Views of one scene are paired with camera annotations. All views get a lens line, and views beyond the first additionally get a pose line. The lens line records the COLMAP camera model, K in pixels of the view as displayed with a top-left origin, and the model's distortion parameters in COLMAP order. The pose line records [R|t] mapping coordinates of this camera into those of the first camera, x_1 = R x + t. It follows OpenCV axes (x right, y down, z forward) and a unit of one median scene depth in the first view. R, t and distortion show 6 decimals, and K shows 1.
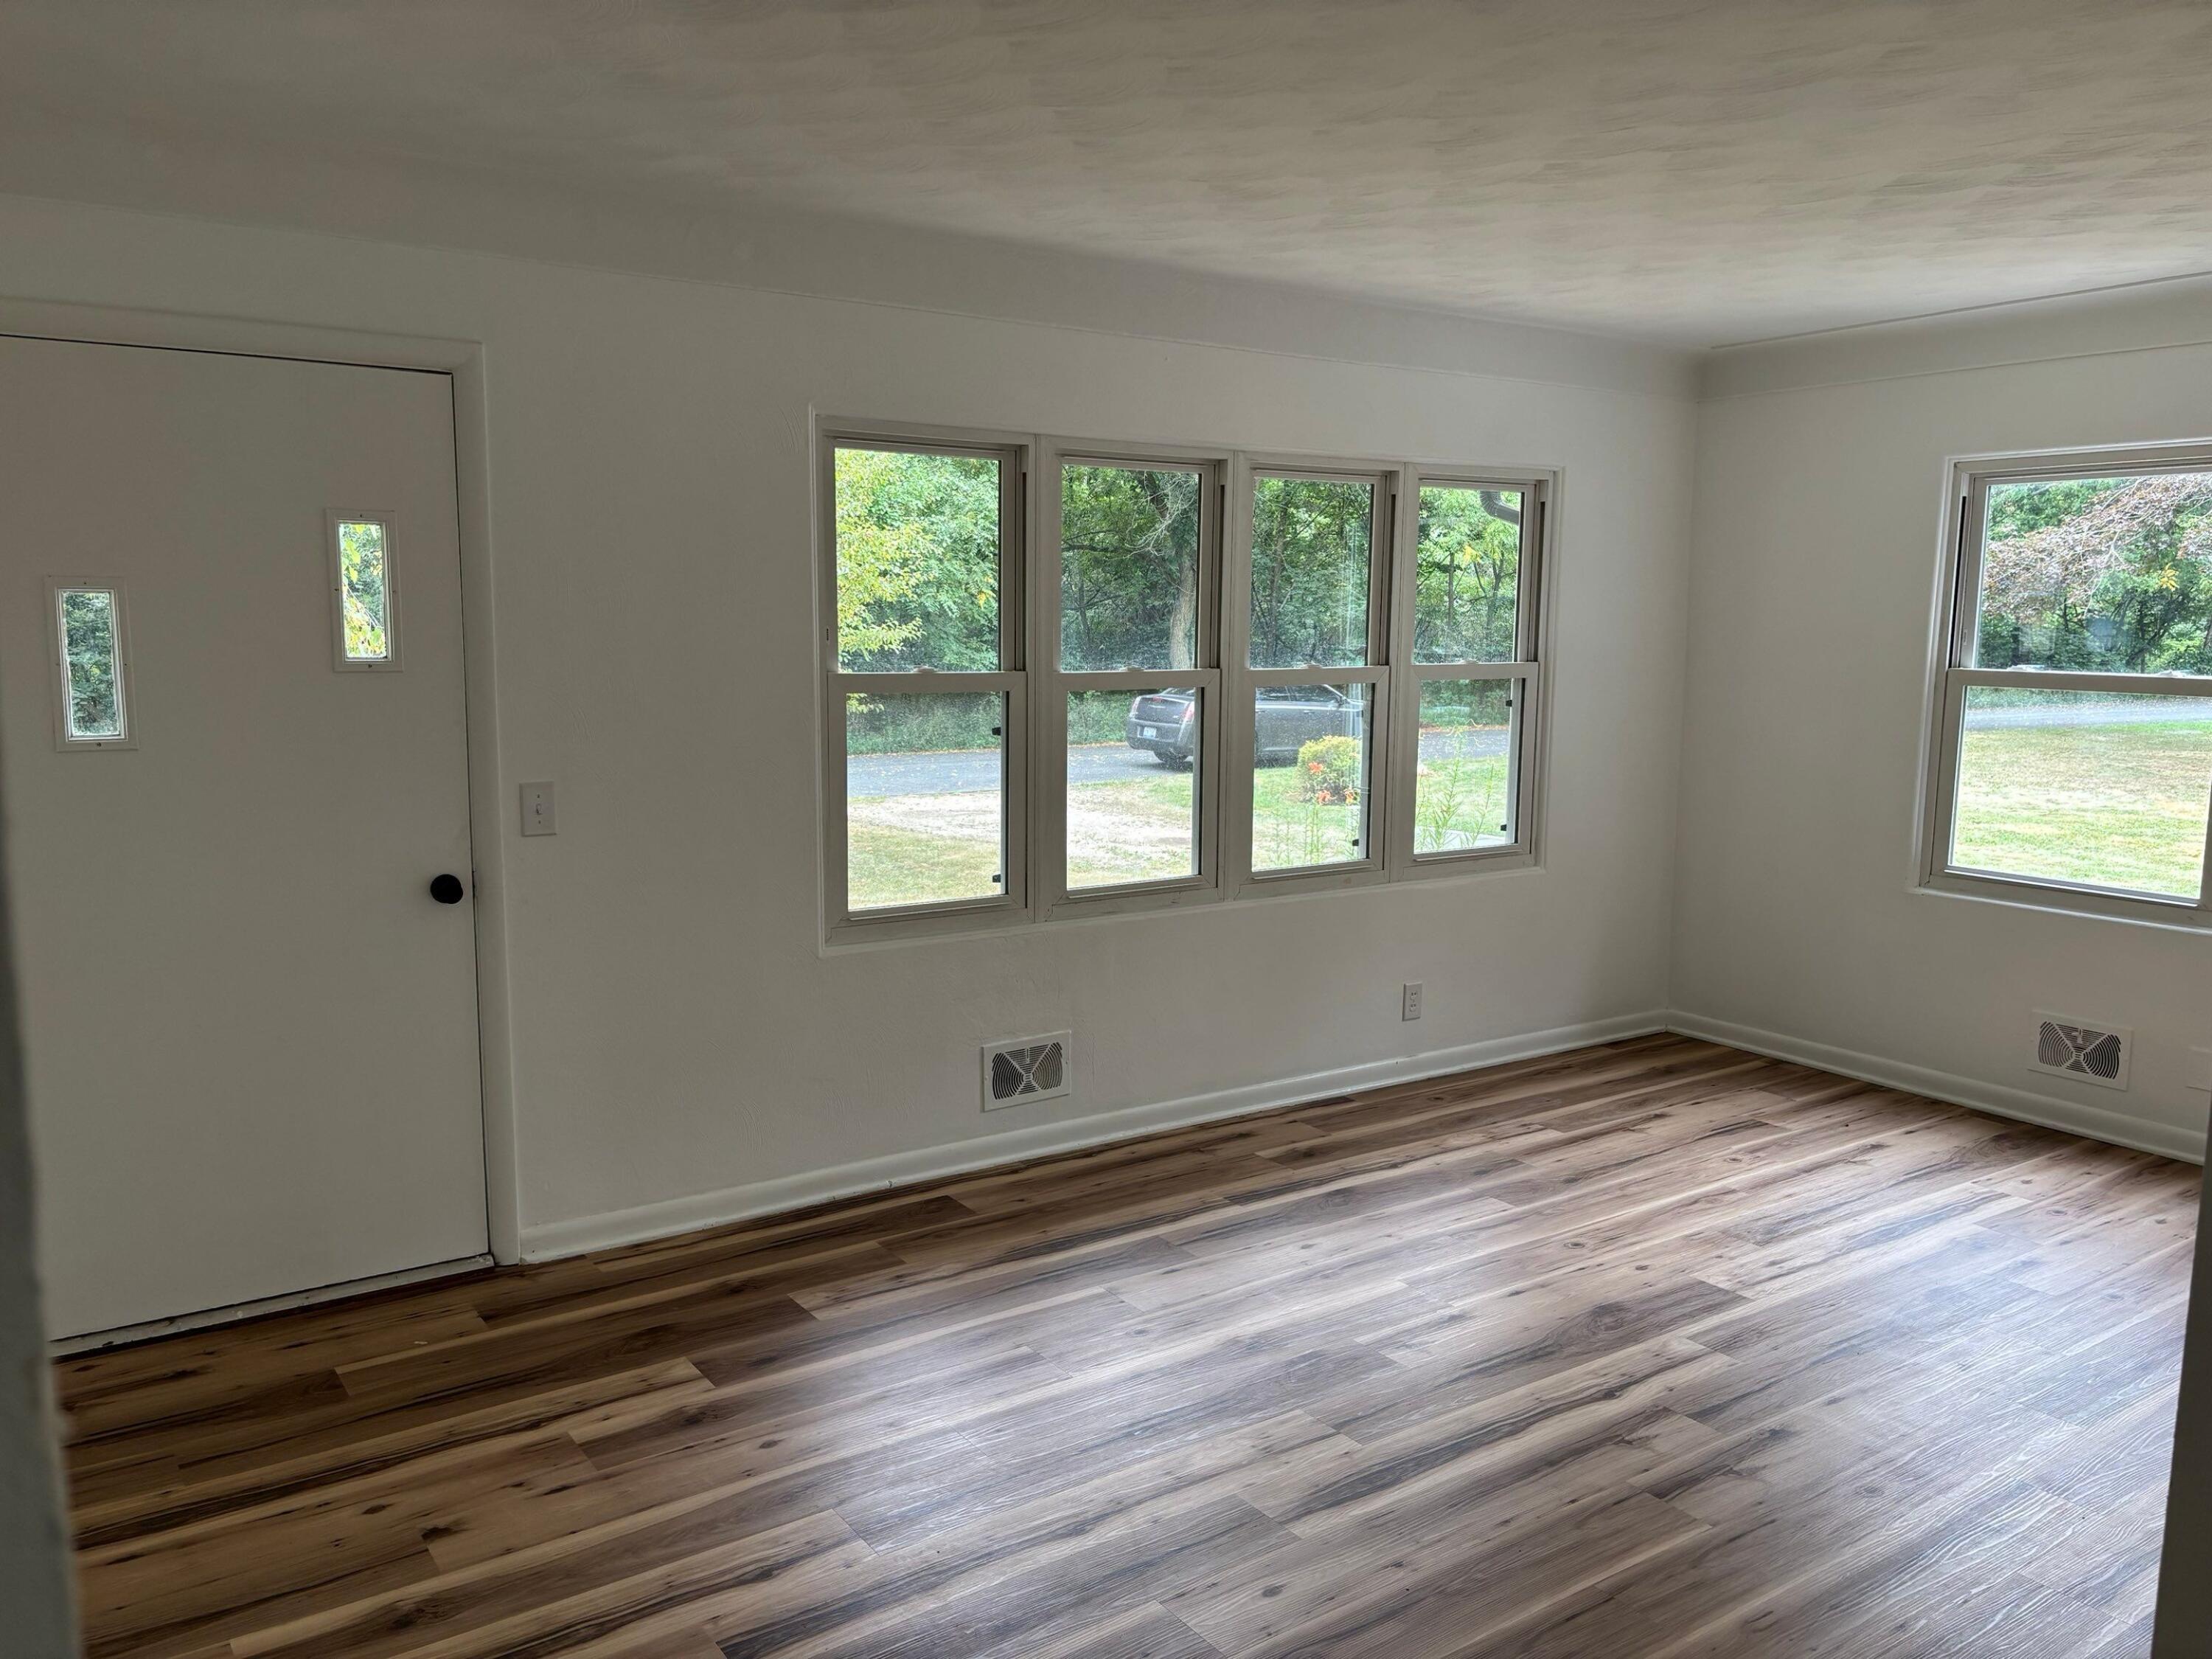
lens RADIAL K [[1671.3, 0, 1083.9], [0, 1671.3, 841.7], [0, 0, 1]] dist [0.059961, -0.060172]
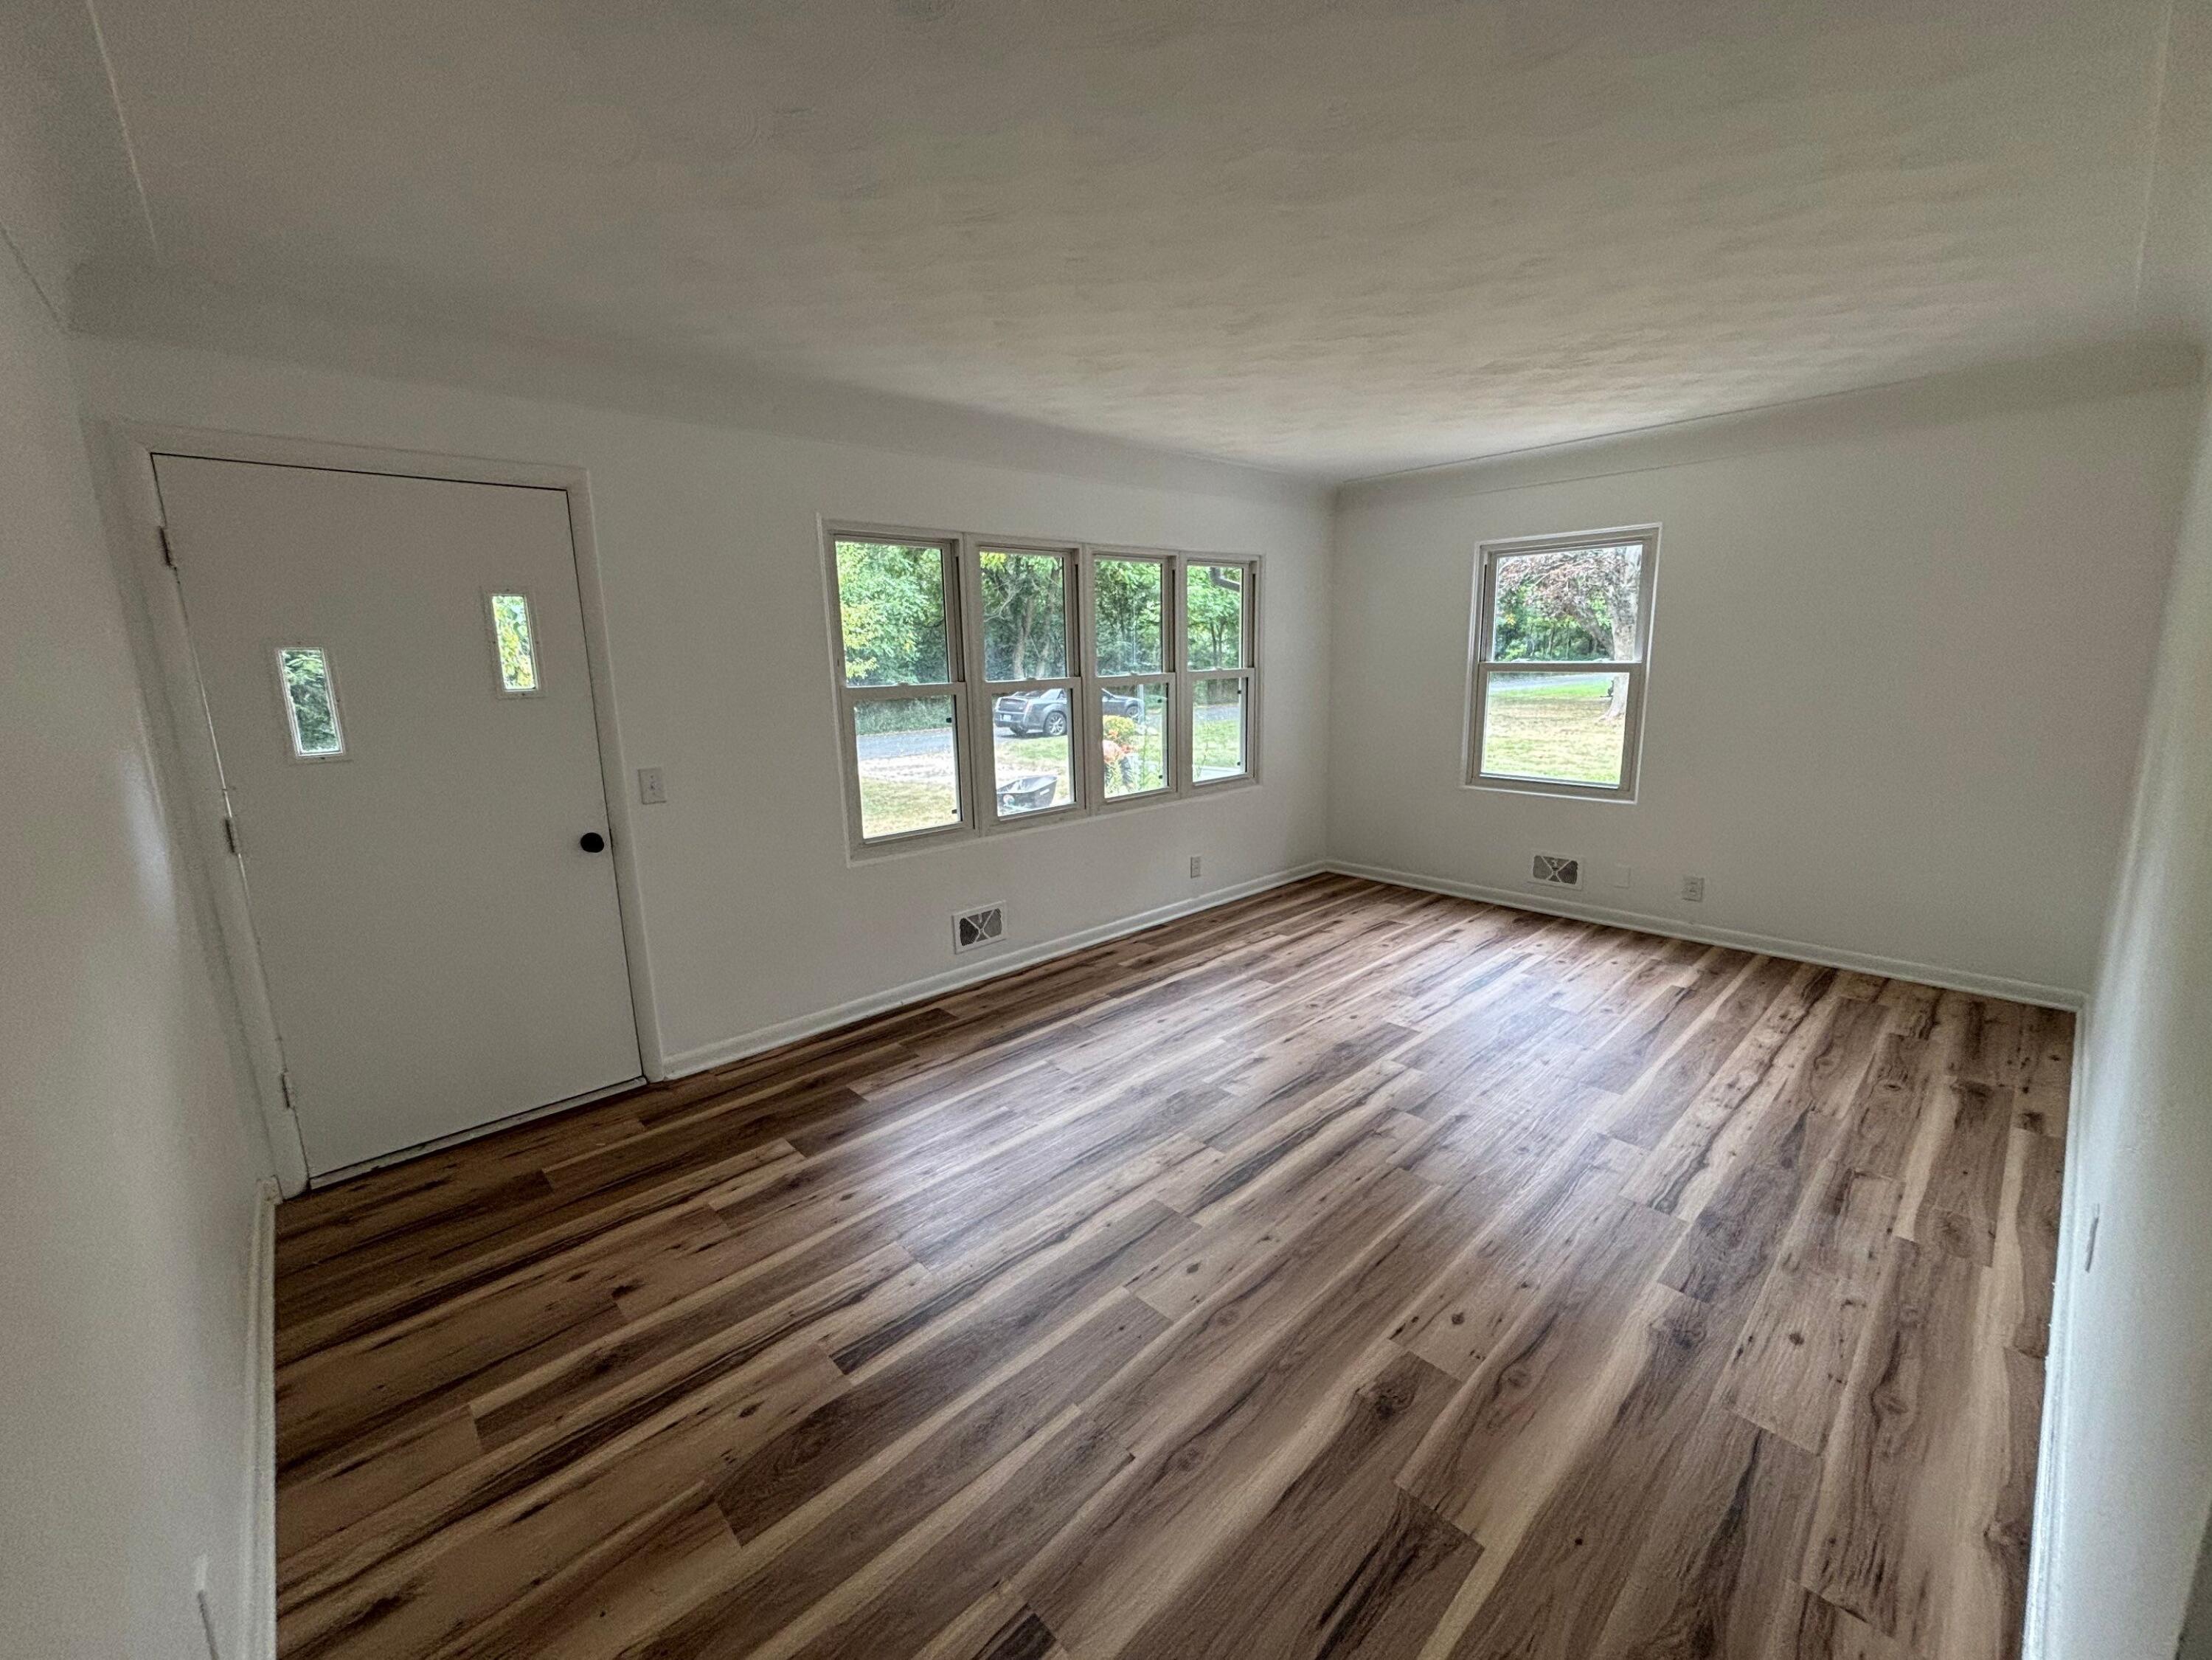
lens RADIAL K [[893.5, 0, 1097.5], [0, 893.5, 828.2], [0, 0, 1]] dist [0.001780, -0.000751]
pose [[0.988410, -0.060422, 0.139268, -0.043397], [0.052008, 0.996639, 0.063292, -0.011194], [-0.142624, -0.055316, 0.988230, 0.145696]]
